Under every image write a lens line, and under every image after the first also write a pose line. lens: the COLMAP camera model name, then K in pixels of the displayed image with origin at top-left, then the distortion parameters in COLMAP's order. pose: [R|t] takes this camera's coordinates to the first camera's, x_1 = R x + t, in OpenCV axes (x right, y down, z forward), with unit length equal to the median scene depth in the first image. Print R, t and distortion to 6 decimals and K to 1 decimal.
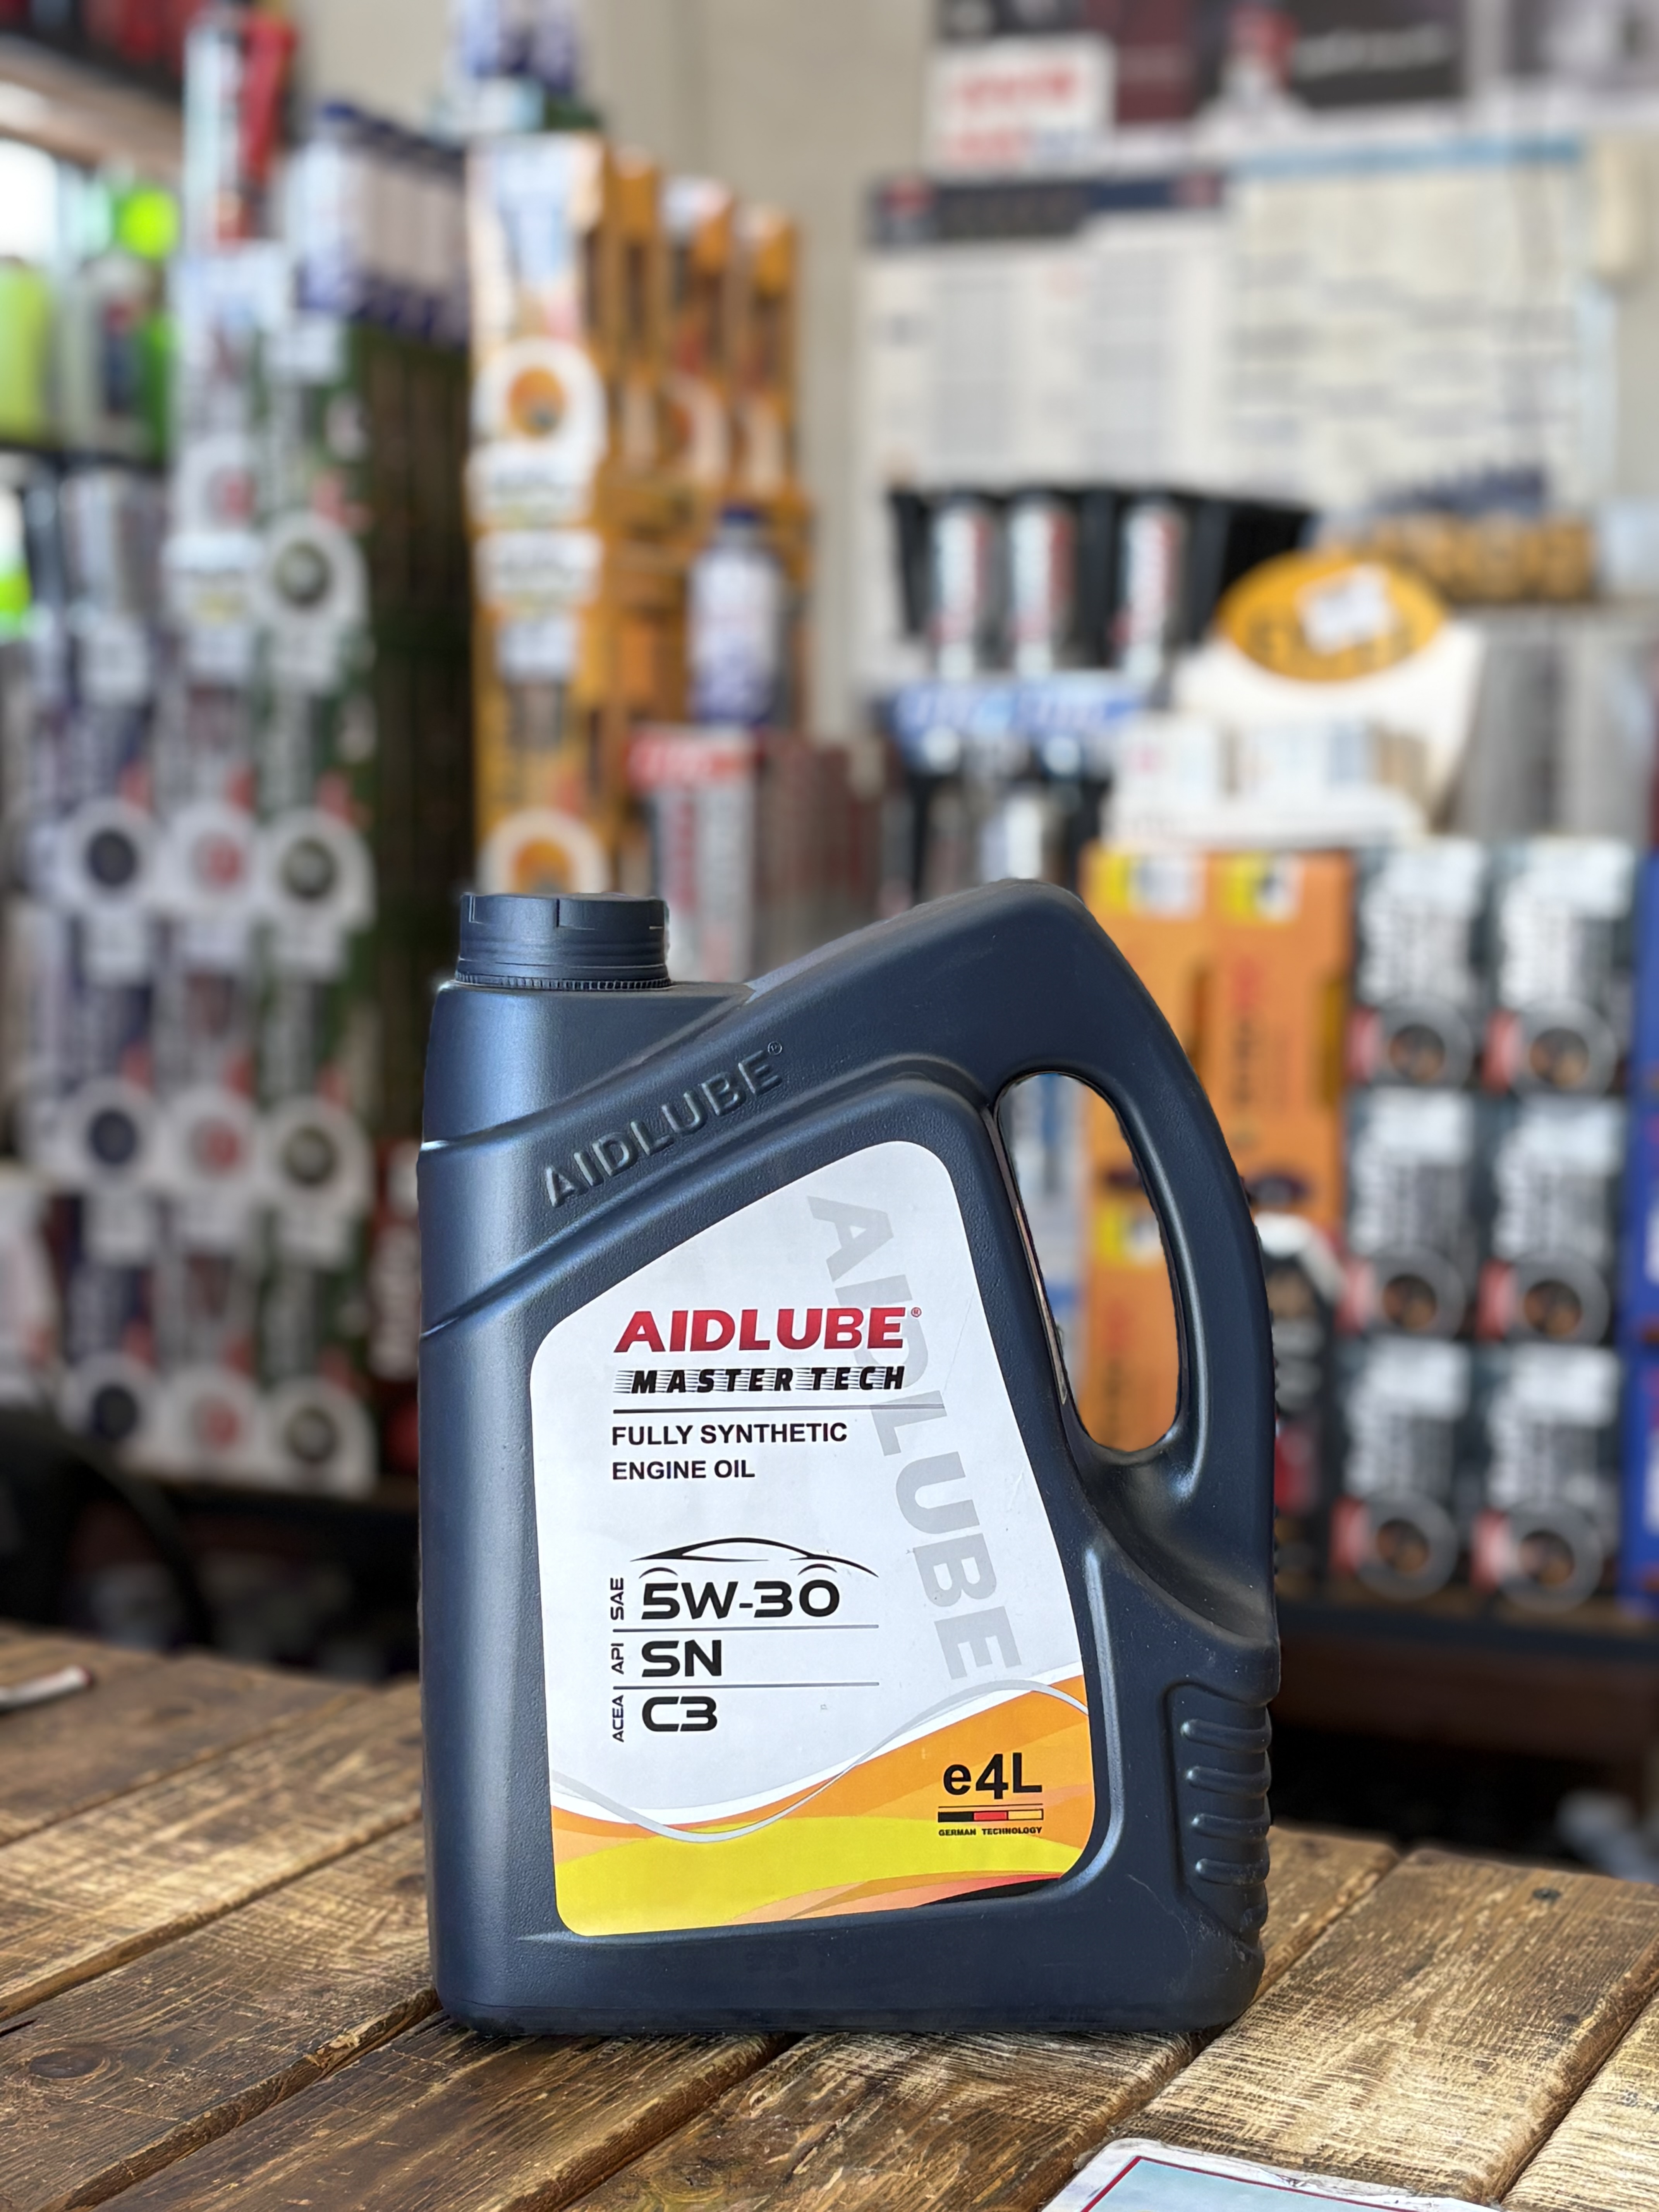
lens RADIAL K [[3223.9, 0, 841.9], [0, 3223.9, 1123.2], [0, 0, 1]] dist [0.153931, -0.669048]
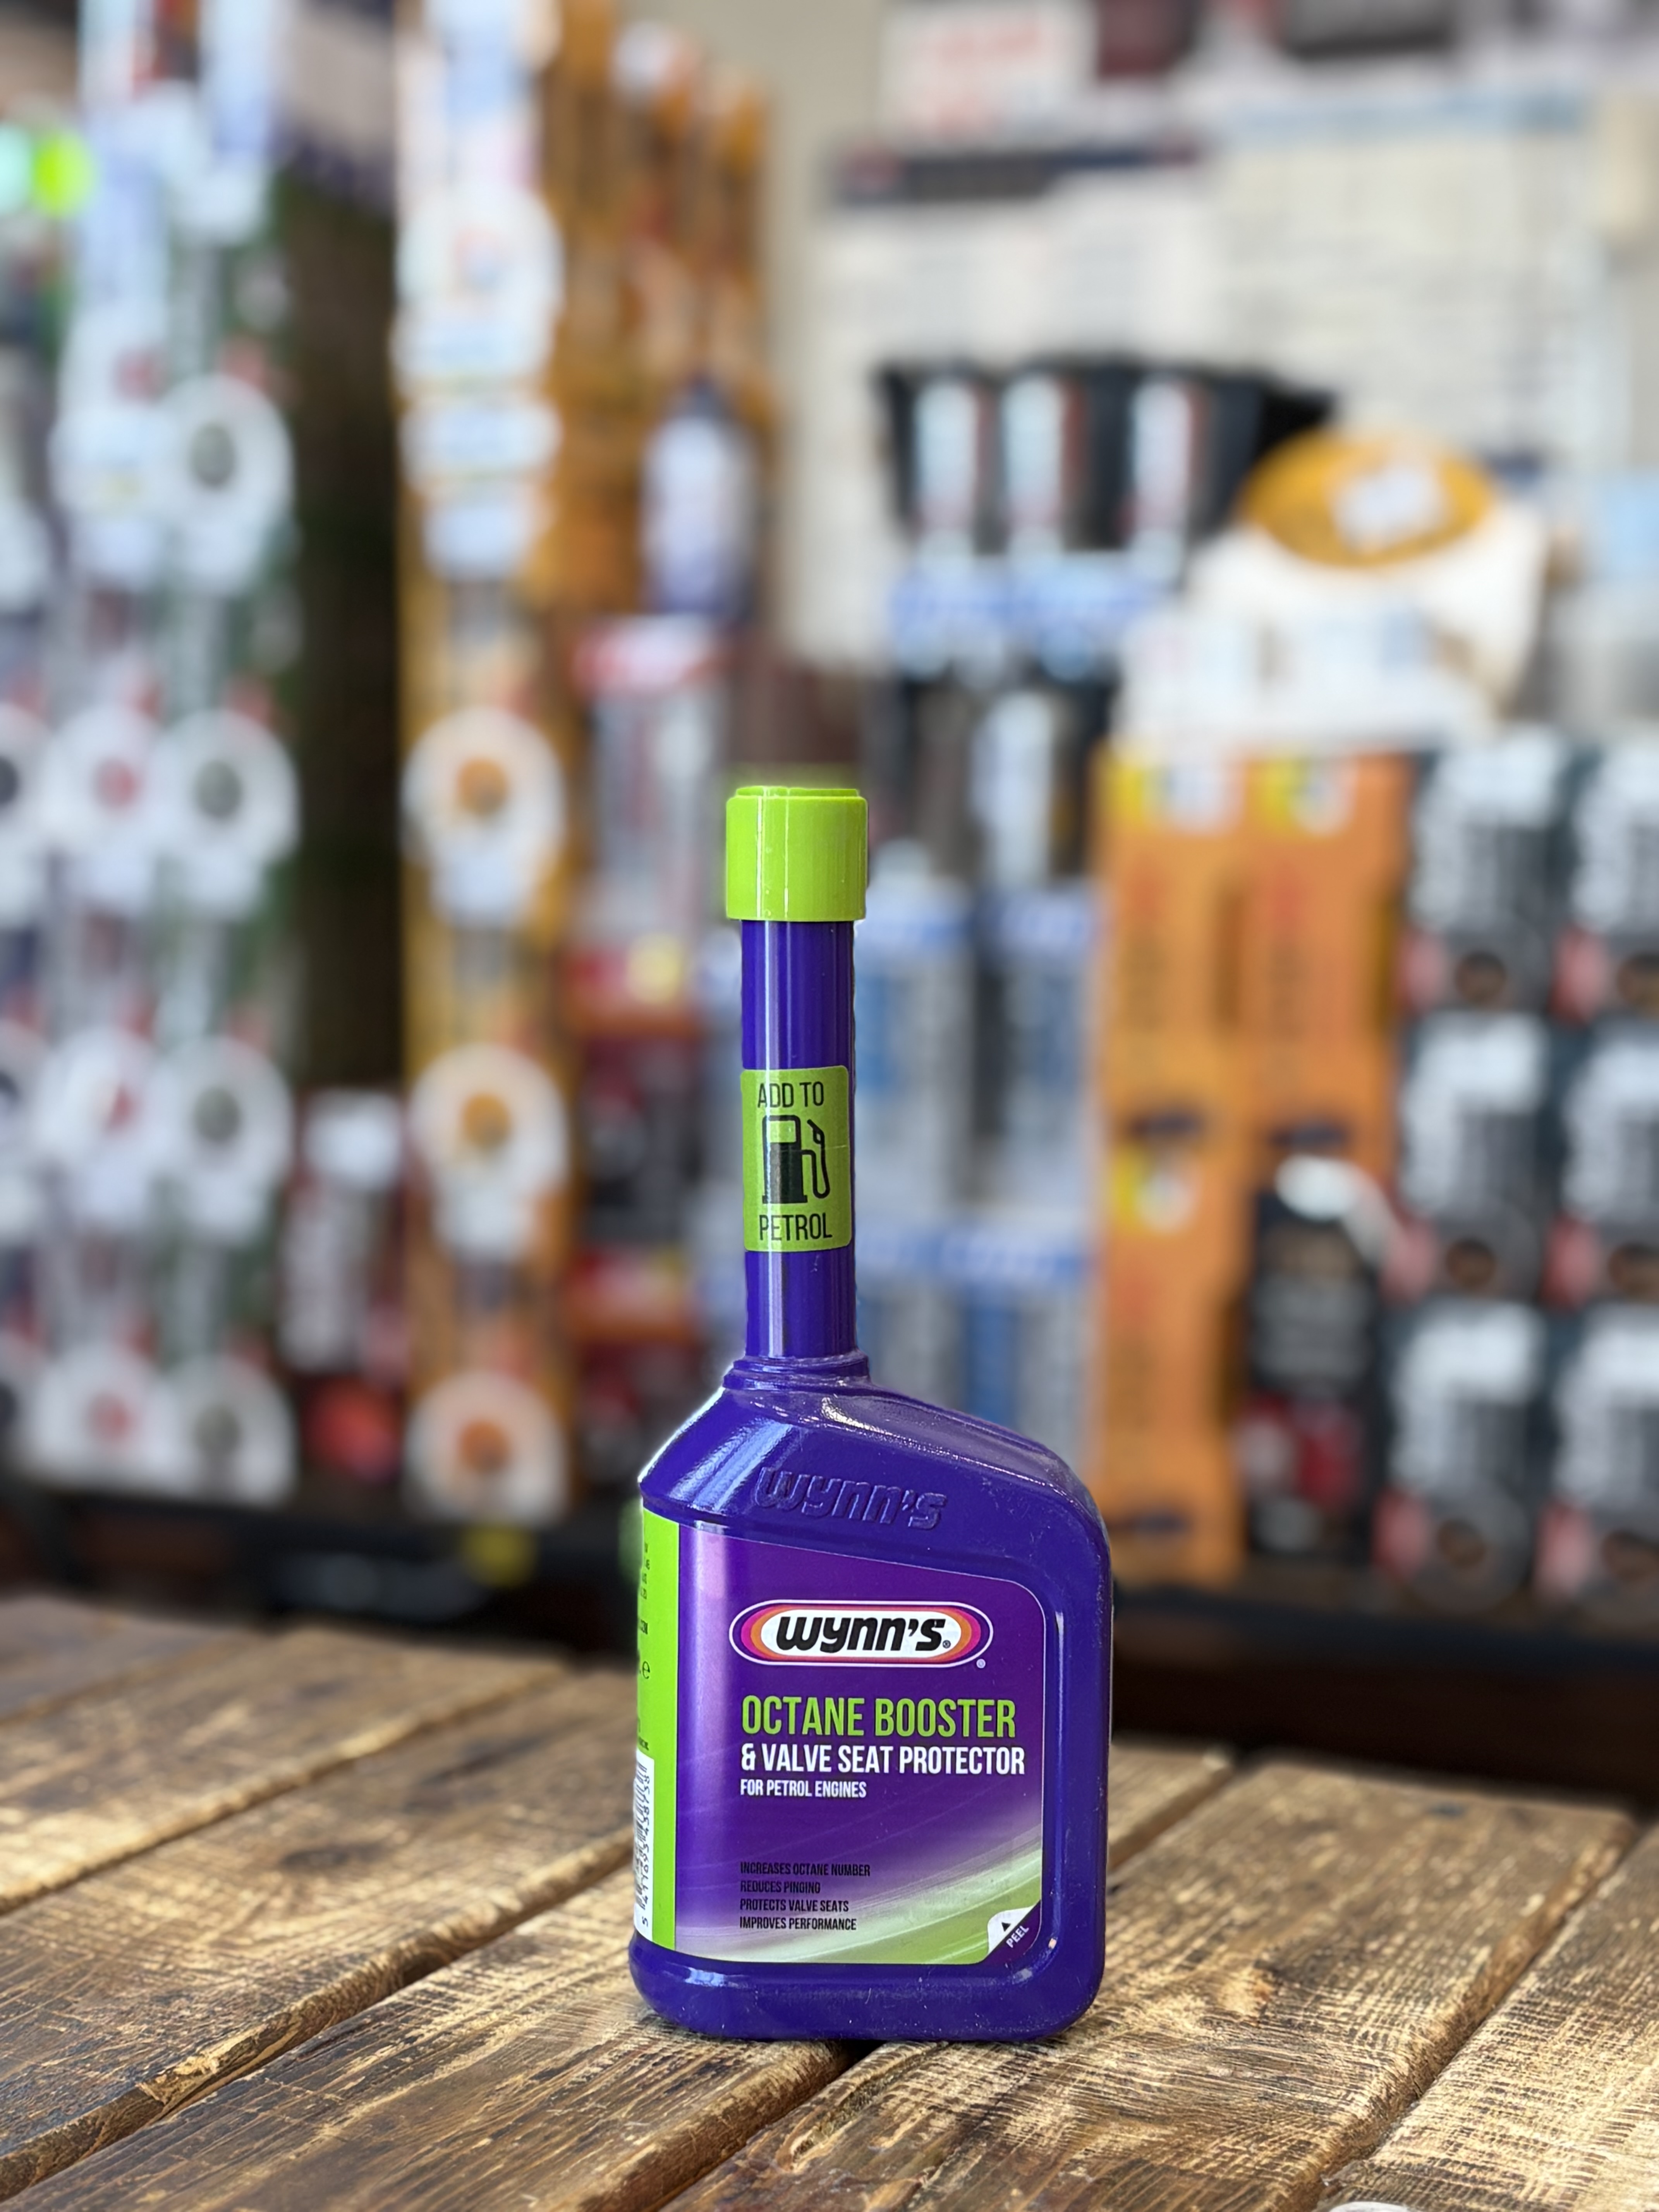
lens RADIAL K [[3242.2, 0, 829.5], [0, 3242.2, 1106.0], [0, 0, 1]] dist [0.168340, -0.685839]
pose [[0.999874, 0.003328, 0.015535, -0.026282], [-0.002864, 0.999551, -0.029828, 0.086519], [-0.015628, 0.029779, 0.999434, 0.259341]]
